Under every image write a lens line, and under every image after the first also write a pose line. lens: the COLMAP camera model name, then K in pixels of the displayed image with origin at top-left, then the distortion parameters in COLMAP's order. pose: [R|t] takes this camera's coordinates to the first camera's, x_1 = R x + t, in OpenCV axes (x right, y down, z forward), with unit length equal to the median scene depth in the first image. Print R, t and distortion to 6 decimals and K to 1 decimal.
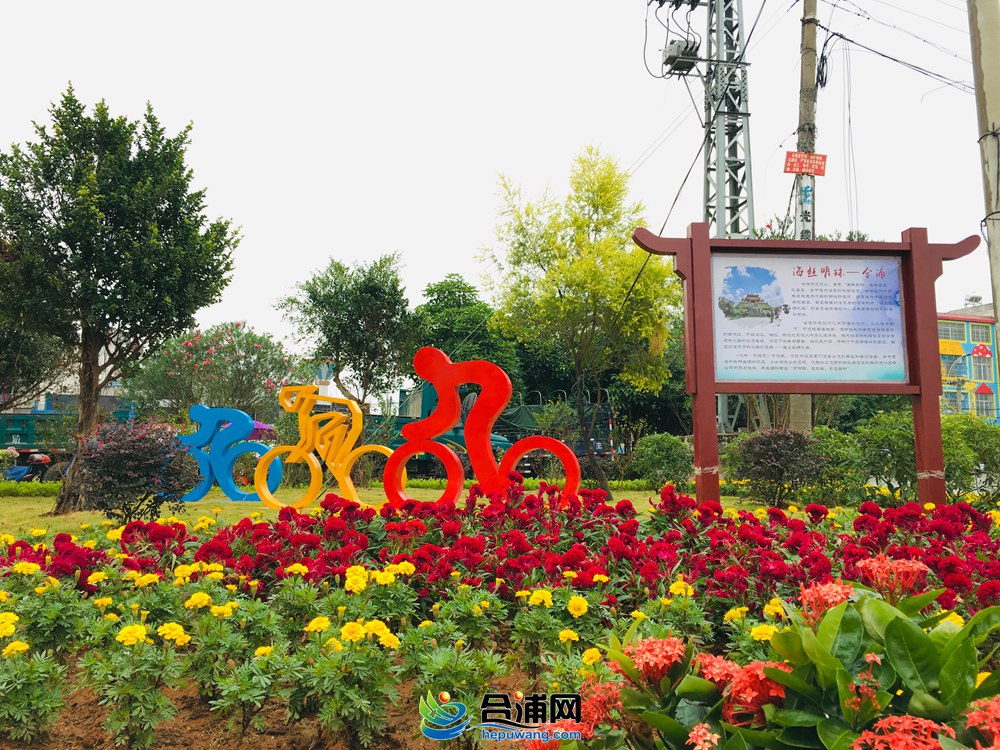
lens RADIAL K [[841.5, 0, 500.6], [0, 841.5, 372.9], [0, 0, 1]] dist [-0.000232, -0.013472]
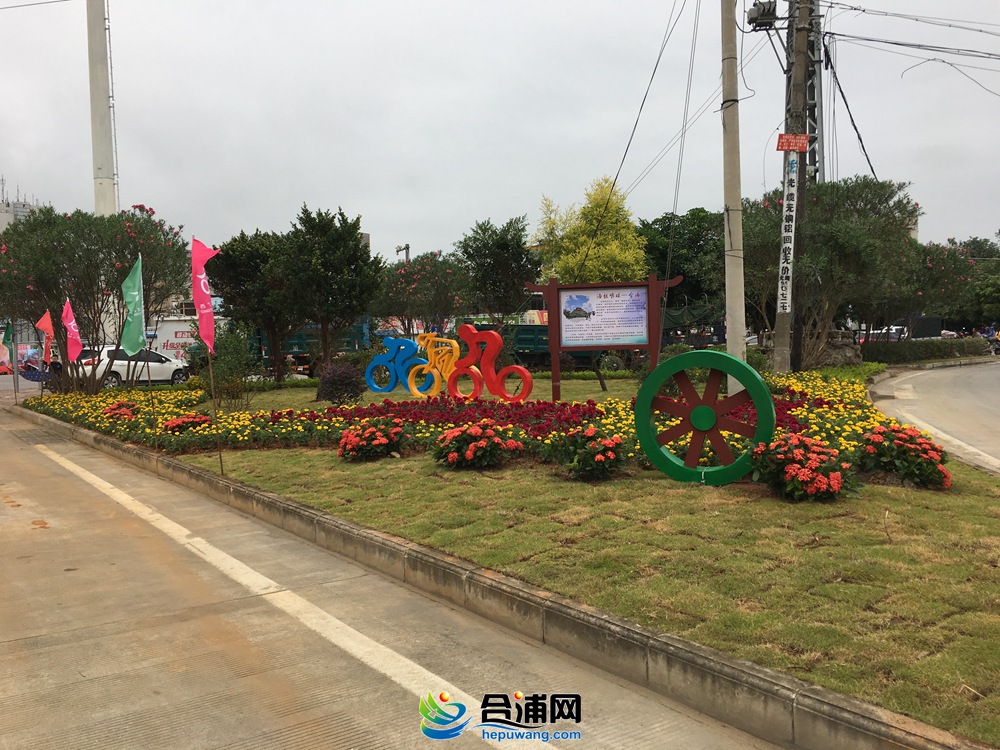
lens RADIAL K [[841.5, 0, 500.3], [0, 841.5, 375.6], [0, 0, 1]] dist [-0.000232, -0.013472]
pose [[0.960242, -0.012343, -0.278895, 0.548436], [0.054665, 0.987996, 0.144488, -0.189432], [0.273763, -0.153989, 0.949390, -0.948988]]
